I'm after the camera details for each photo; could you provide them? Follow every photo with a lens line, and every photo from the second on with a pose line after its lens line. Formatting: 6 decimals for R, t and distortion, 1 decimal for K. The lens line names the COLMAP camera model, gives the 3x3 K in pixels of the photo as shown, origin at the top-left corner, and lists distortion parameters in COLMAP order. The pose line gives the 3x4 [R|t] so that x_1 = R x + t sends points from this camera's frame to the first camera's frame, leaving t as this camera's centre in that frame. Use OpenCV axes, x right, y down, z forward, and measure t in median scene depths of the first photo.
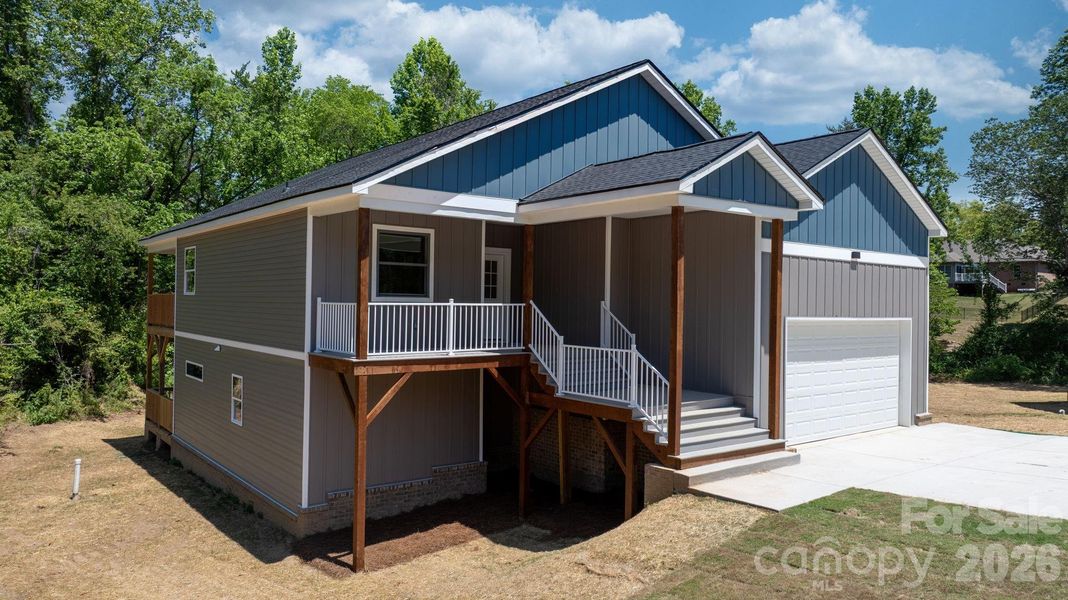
lens RADIAL K [[755.4, 0, 534.0], [0, 755.4, 300.0], [0, 0, 1]] dist [-0.015273, -0.006131]
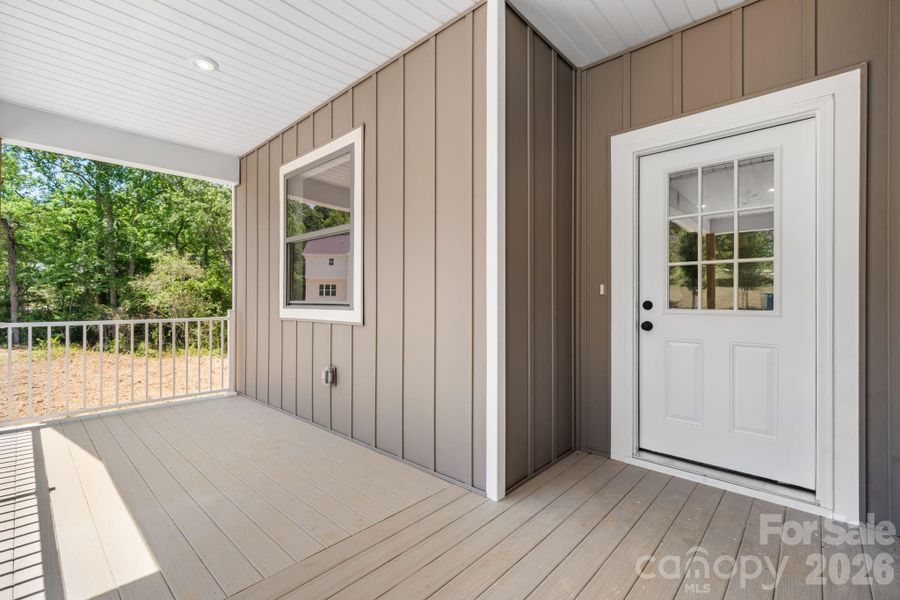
lens RADIAL K [[398.6, 0, 450.0], [0, 398.6, 300.0], [0, 0, 1]] dist [0.001839, 0.000424]
pose [[0.163499, -0.012430, -0.986465, 0.075063], [0.005999, 0.999915, -0.011606, -0.005405], [0.986525, -0.004020, 0.163560, 1.118231]]
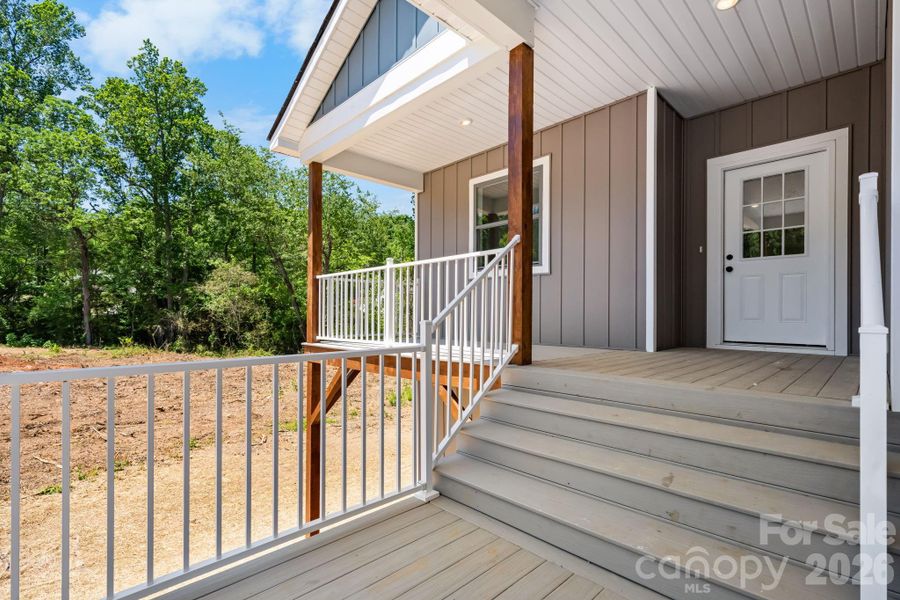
lens RADIAL K [[428.2, 0, 438.4], [0, 428.2, 316.8], [0, 0, 1]] dist [0.002768, -0.000071]
pose [[0.107074, -0.012762, -0.994169, 0.228203], [0.001696, 0.999919, -0.012654, 0.048896], [0.994250, -0.000332, 0.107086, 0.965201]]
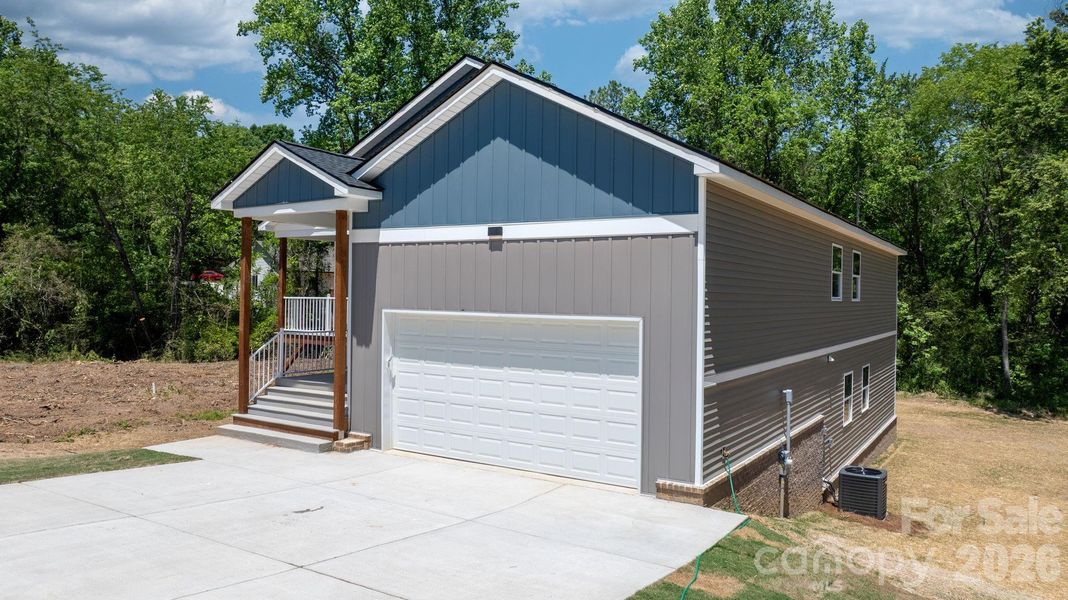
lens RADIAL K [[752.4, 0, 534.0], [0, 752.4, 300.0], [0, 0, 1]] dist [-0.002393, -0.088247]
pose [[0.328653, 0.002961, -0.944446, 1.280014], [0.001922, 0.999991, 0.003804, 0.008082], [0.944449, -0.003065, 0.328644, 0.866519]]
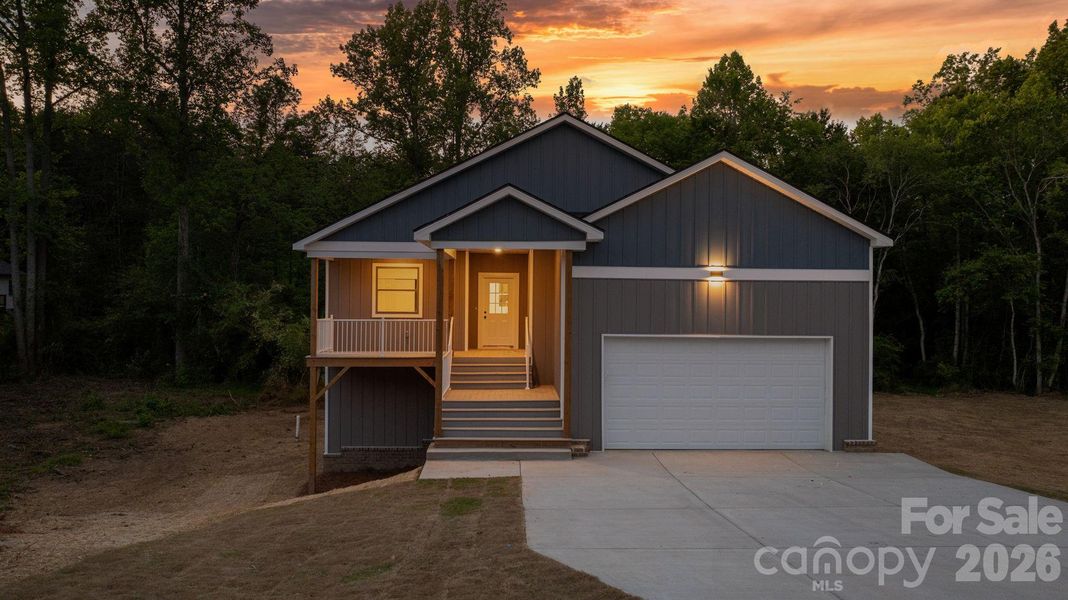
lens RADIAL K [[752.4, 0, 534.0], [0, 752.4, 300.0], [0, 0, 1]] dist [-0.002393, -0.088247]
pose [[0.808150, -0.006629, -0.588939, 0.913868], [0.005576, 0.999978, -0.003604, -0.023899], [0.588950, -0.000371, 0.808169, 0.026881]]
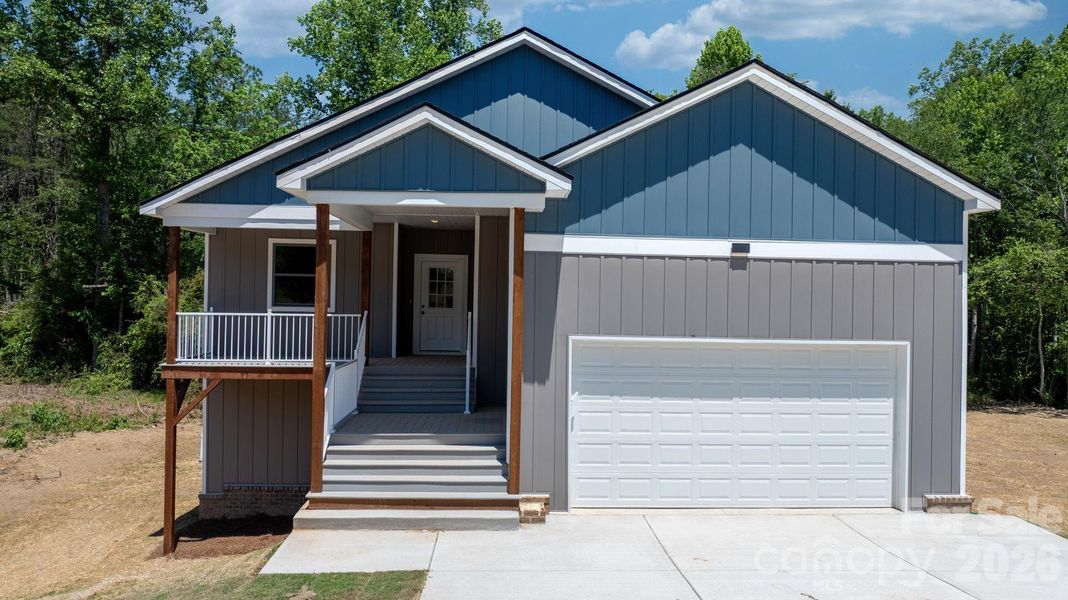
lens RADIAL K [[755.4, 0, 534.0], [0, 755.4, 300.0], [0, 0, 1]] dist [-0.015273, -0.006131]
pose [[0.818933, -0.001639, -0.573887, 0.737337], [-0.001870, 0.999983, -0.005524, -0.008613], [0.573887, 0.005597, 0.818916, 0.358449]]
